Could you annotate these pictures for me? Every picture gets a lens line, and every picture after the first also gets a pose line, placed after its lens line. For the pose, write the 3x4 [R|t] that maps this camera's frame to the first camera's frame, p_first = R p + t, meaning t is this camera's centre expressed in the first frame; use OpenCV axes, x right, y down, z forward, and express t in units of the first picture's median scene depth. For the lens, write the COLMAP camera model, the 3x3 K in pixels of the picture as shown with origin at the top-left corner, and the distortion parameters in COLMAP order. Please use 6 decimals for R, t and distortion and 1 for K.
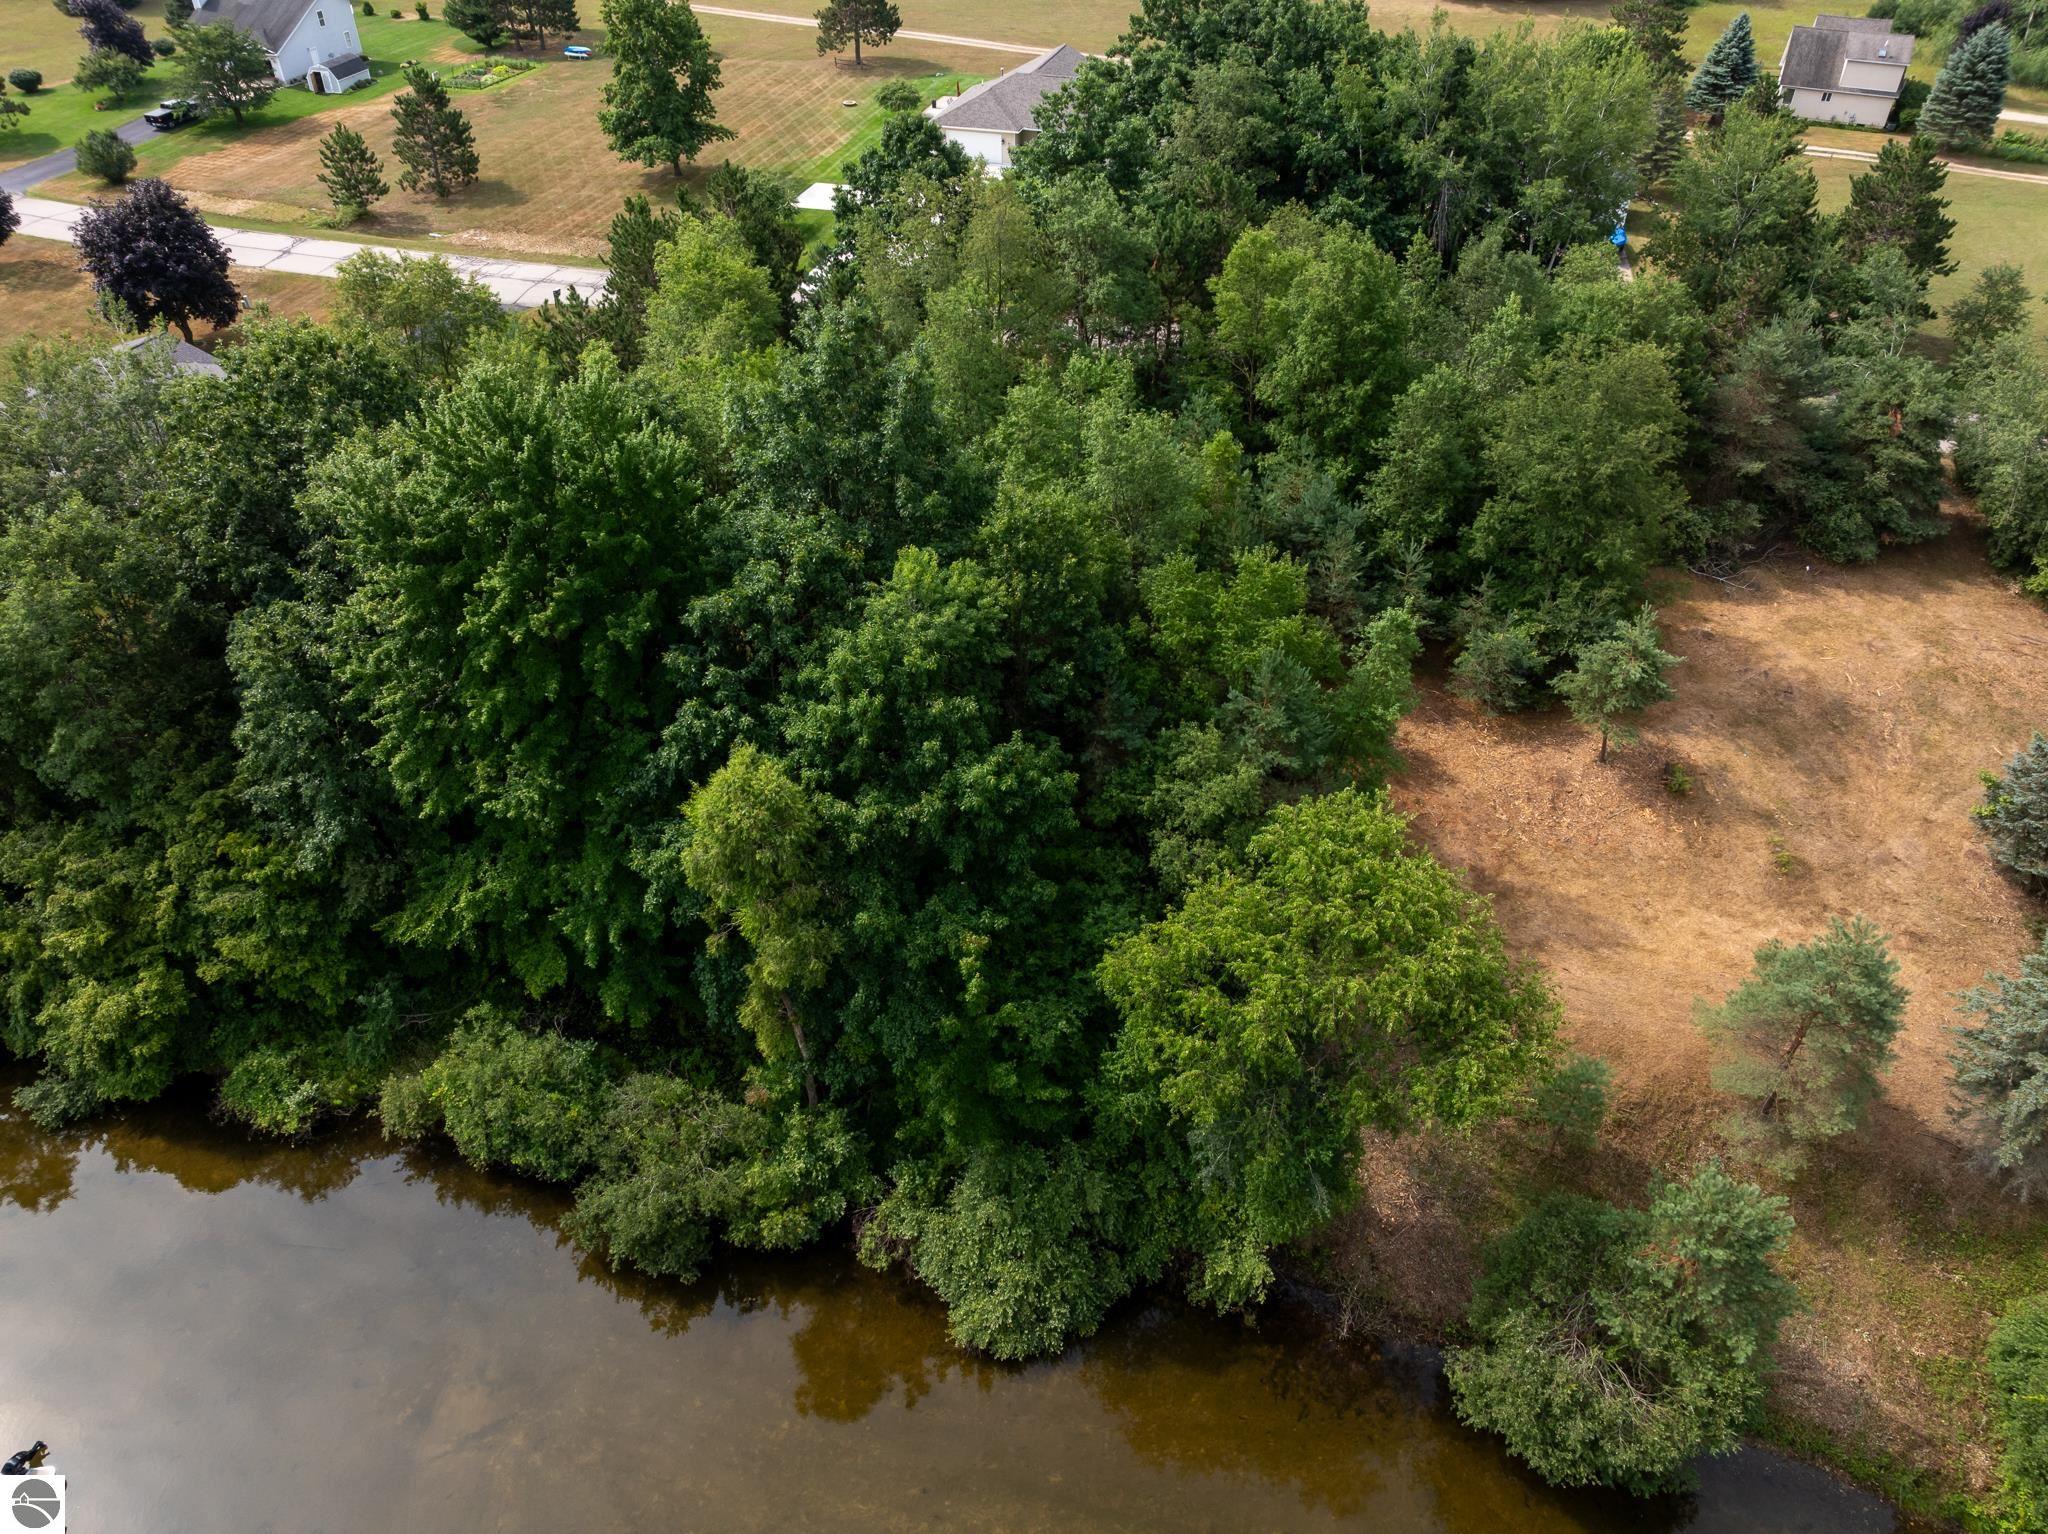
lens RADIAL K [[1448.6, 0, 1024.9], [0, 1448.6, 764.6], [0, 0, 1]] dist [-0.048468, 0.016594]
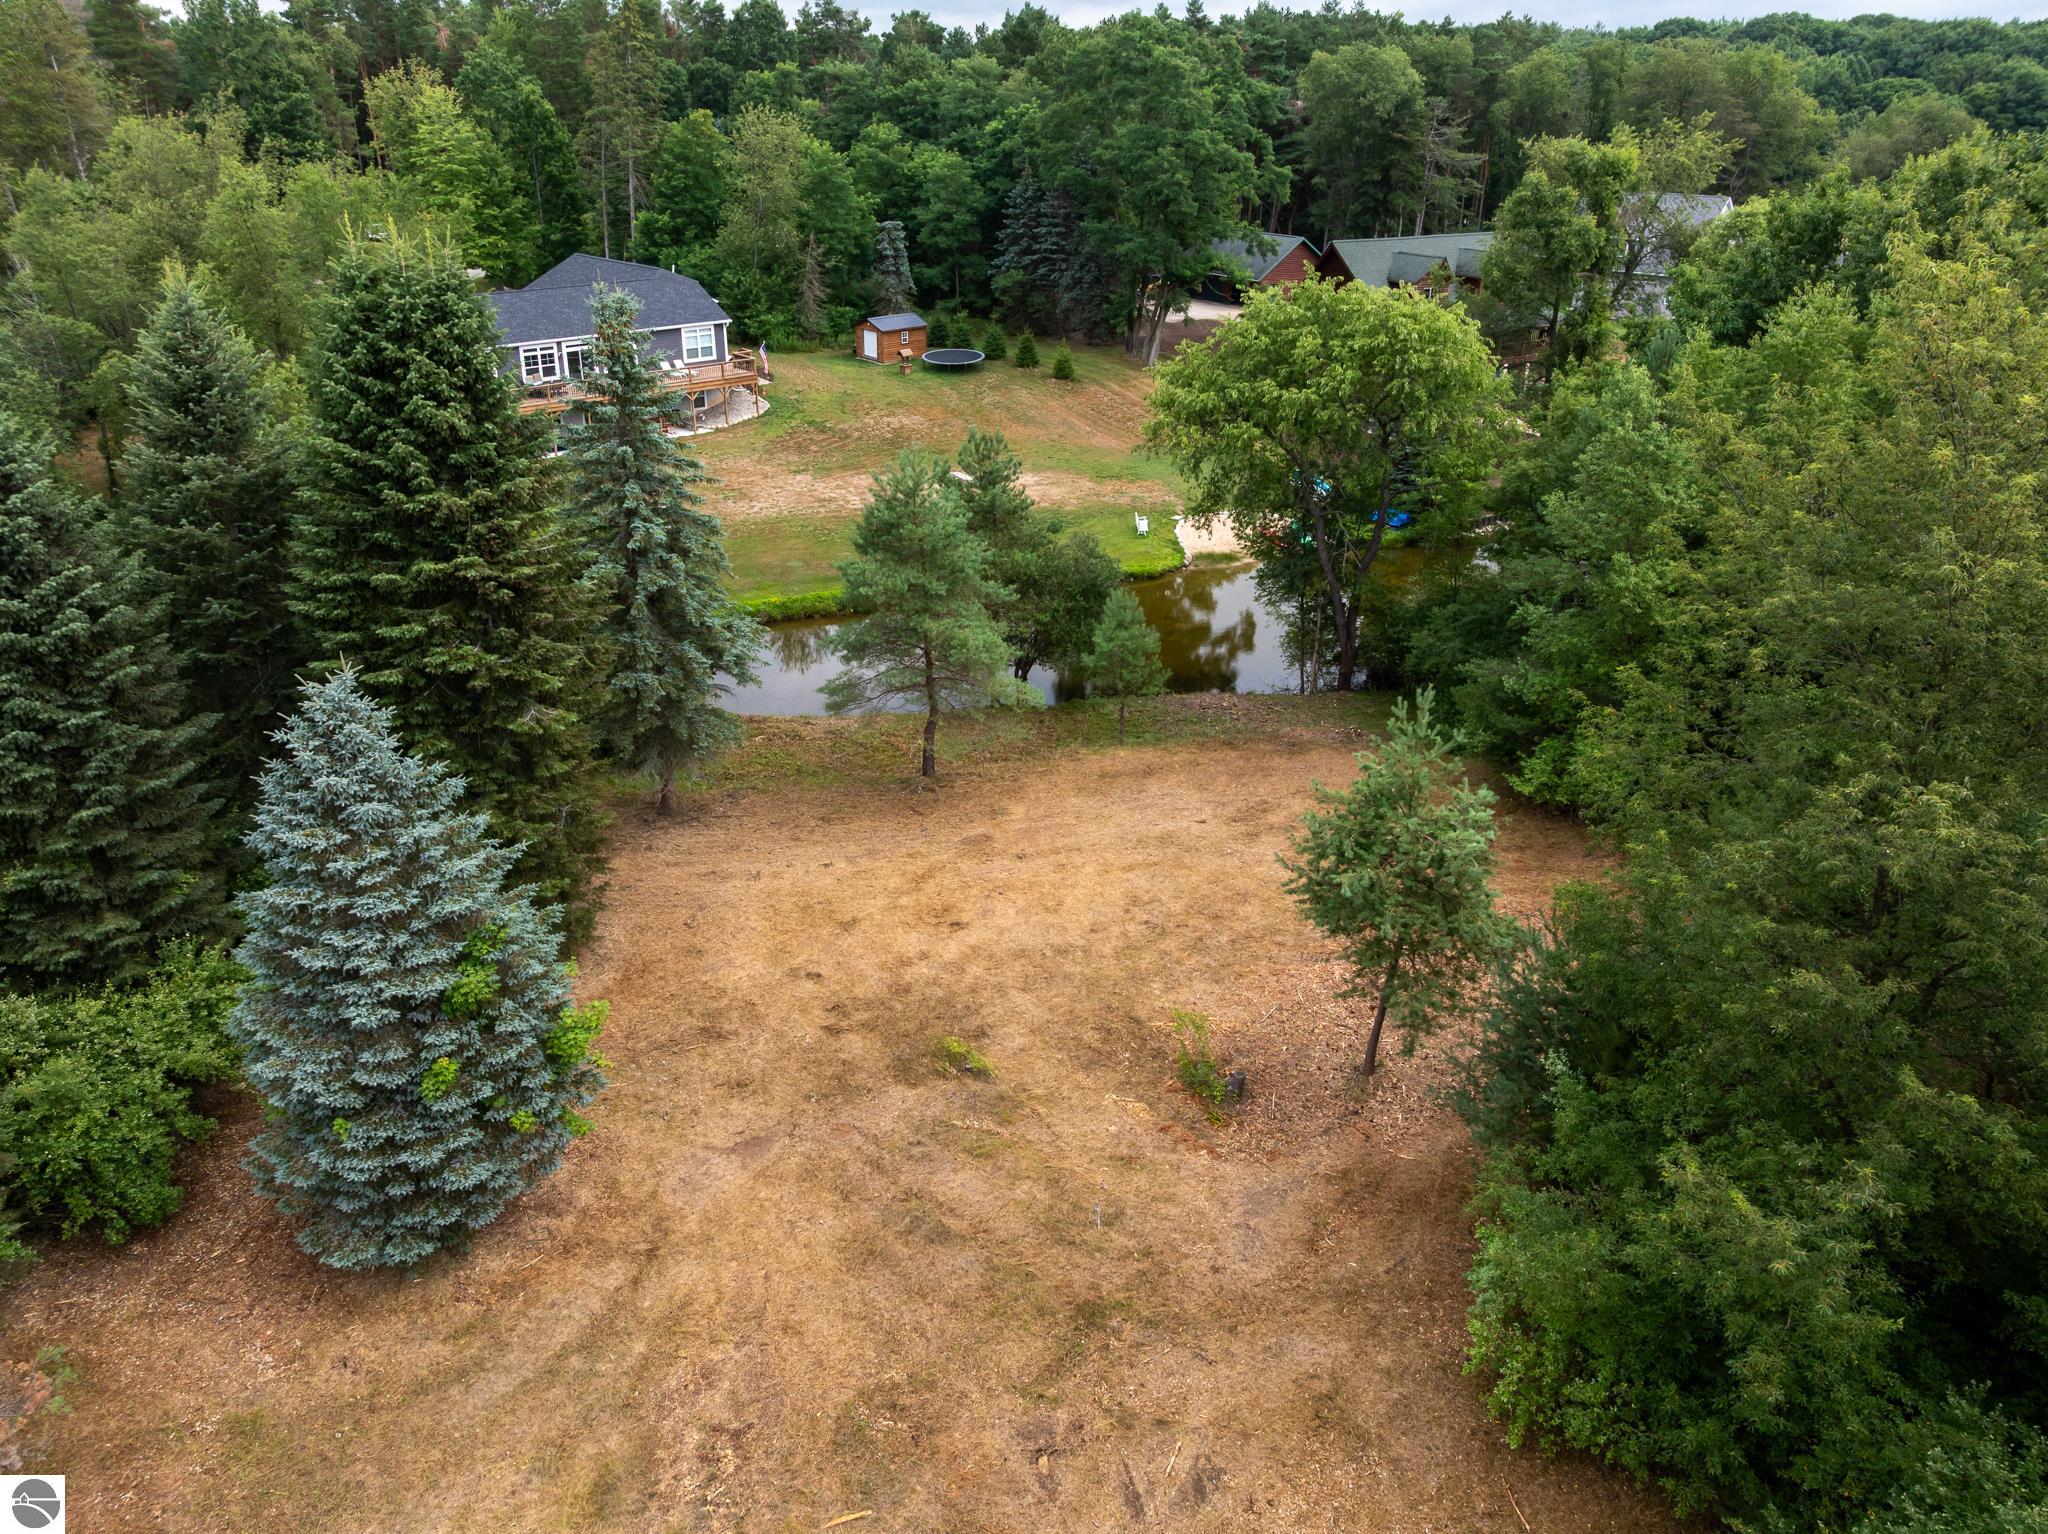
lens RADIAL K [[1448.6, 0, 1024.9], [0, 1448.6, 764.6], [0, 0, 1]] dist [-0.048468, 0.016594]
pose [[-0.860909, 0.209967, -0.463410, 0.725743], [-0.328347, 0.466460, 0.821342, -0.405582], [0.388617, 0.859261, -0.332638, 1.094527]]
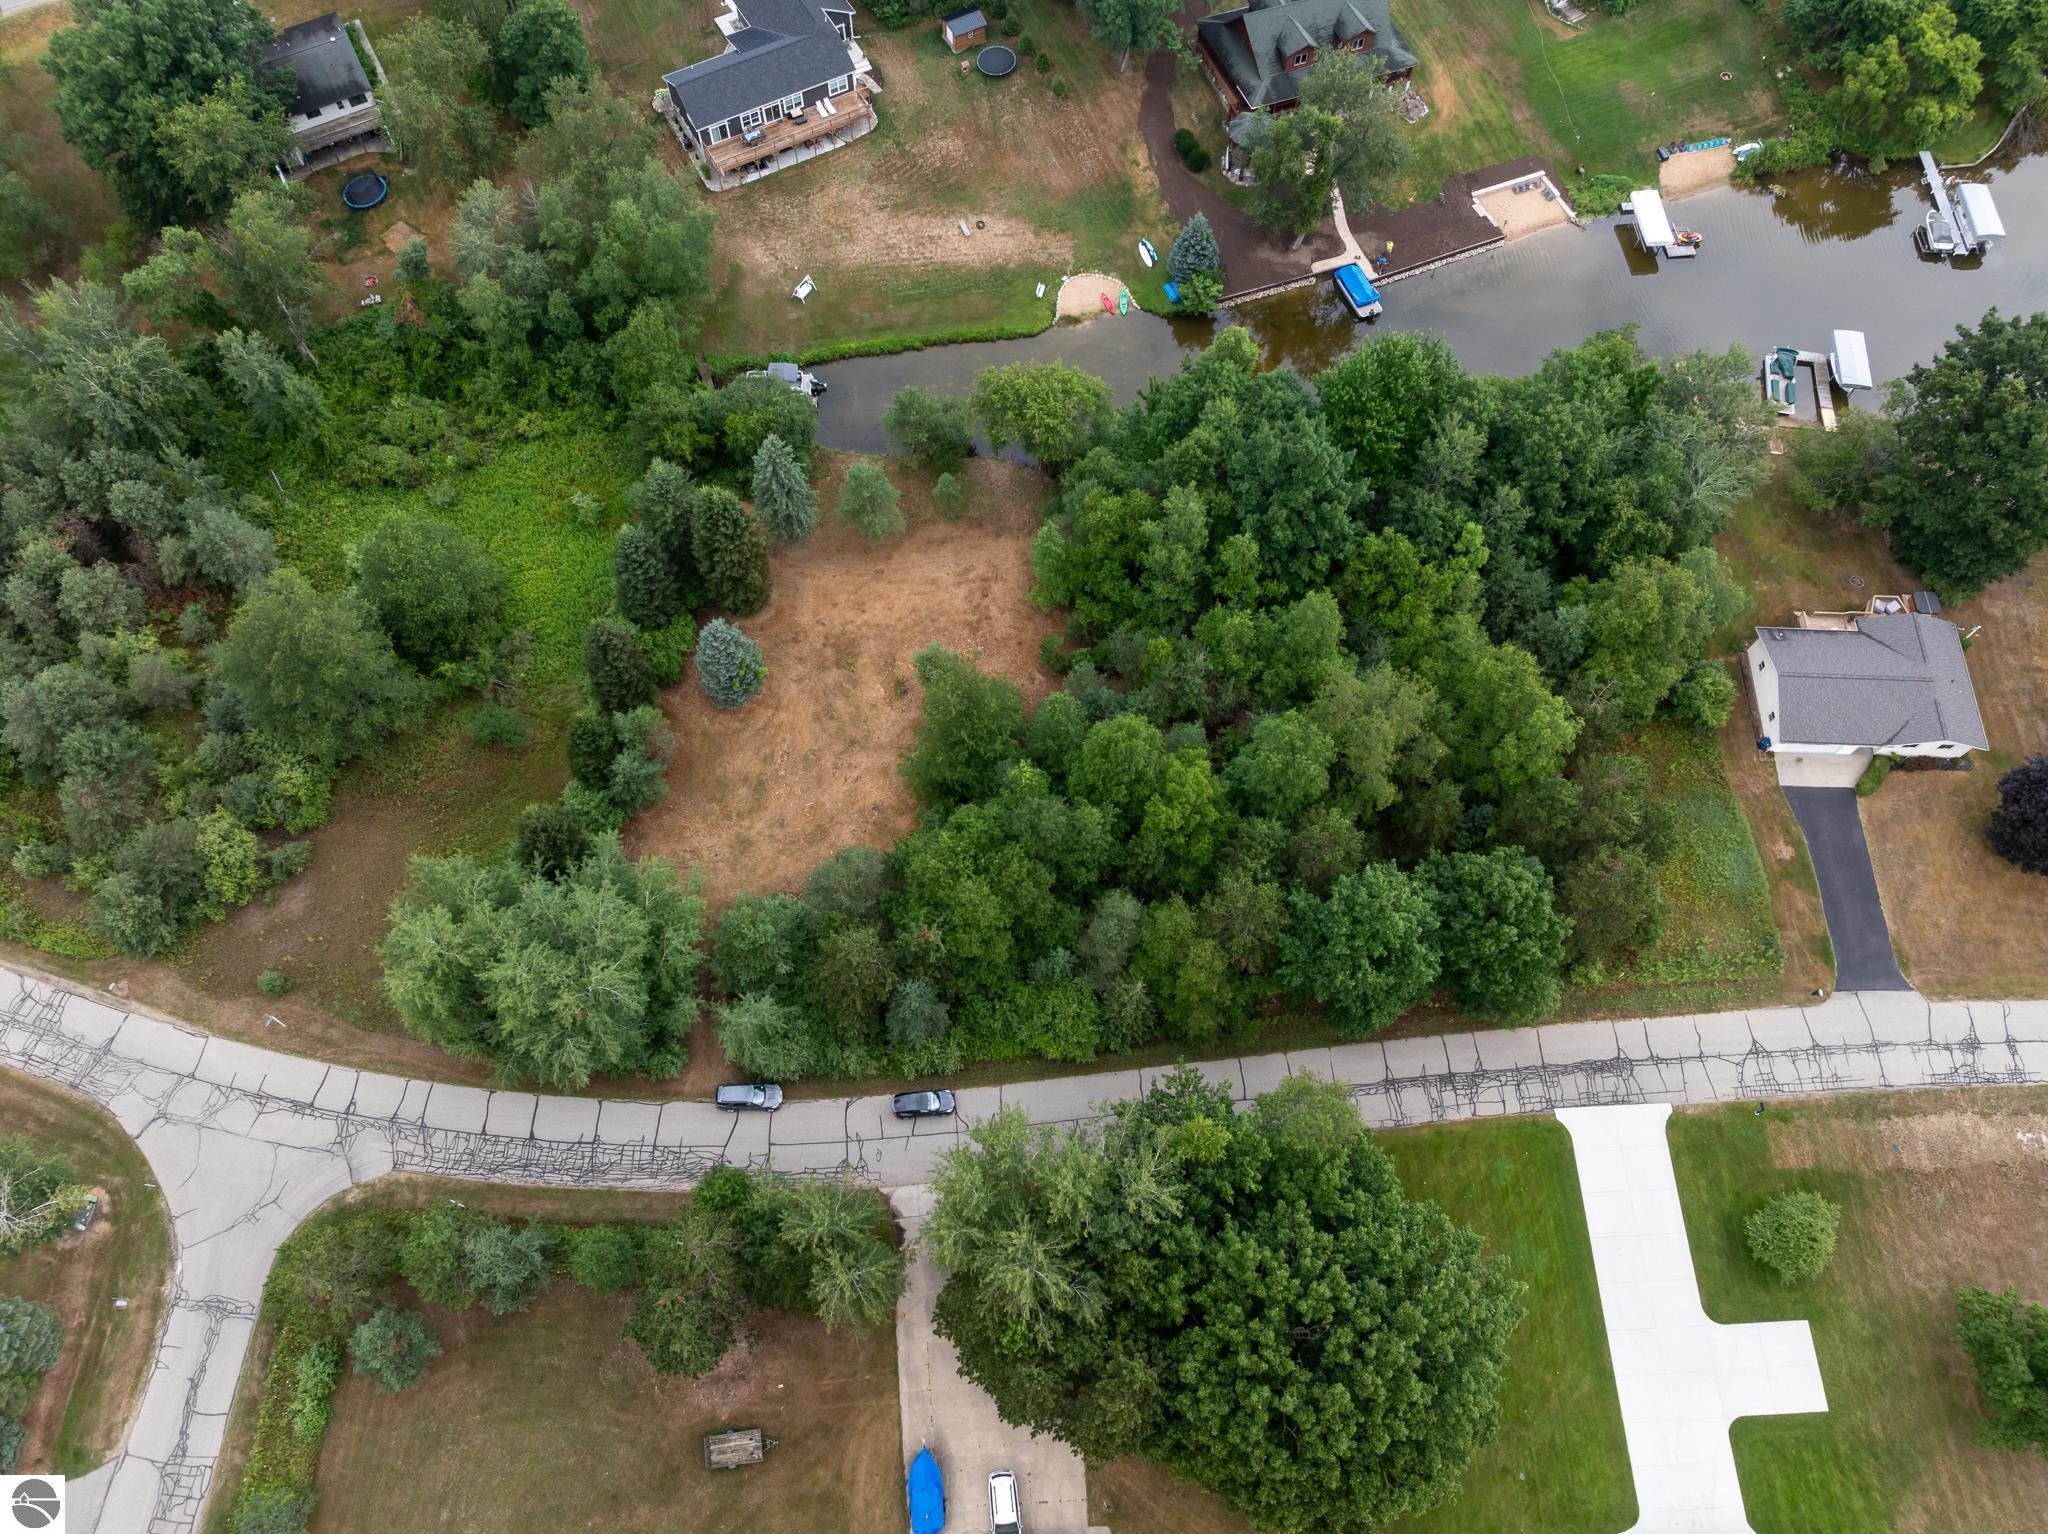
lens RADIAL K [[1448.6, 0, 1024.9], [0, 1448.6, 764.6], [0, 0, 1]] dist [-0.048468, 0.016594]
pose [[-0.947976, 0.286870, -0.138012, 0.626828], [-0.206034, -0.222394, 0.952938, -2.066601], [0.242676, 0.931797, 0.269929, 0.629726]]
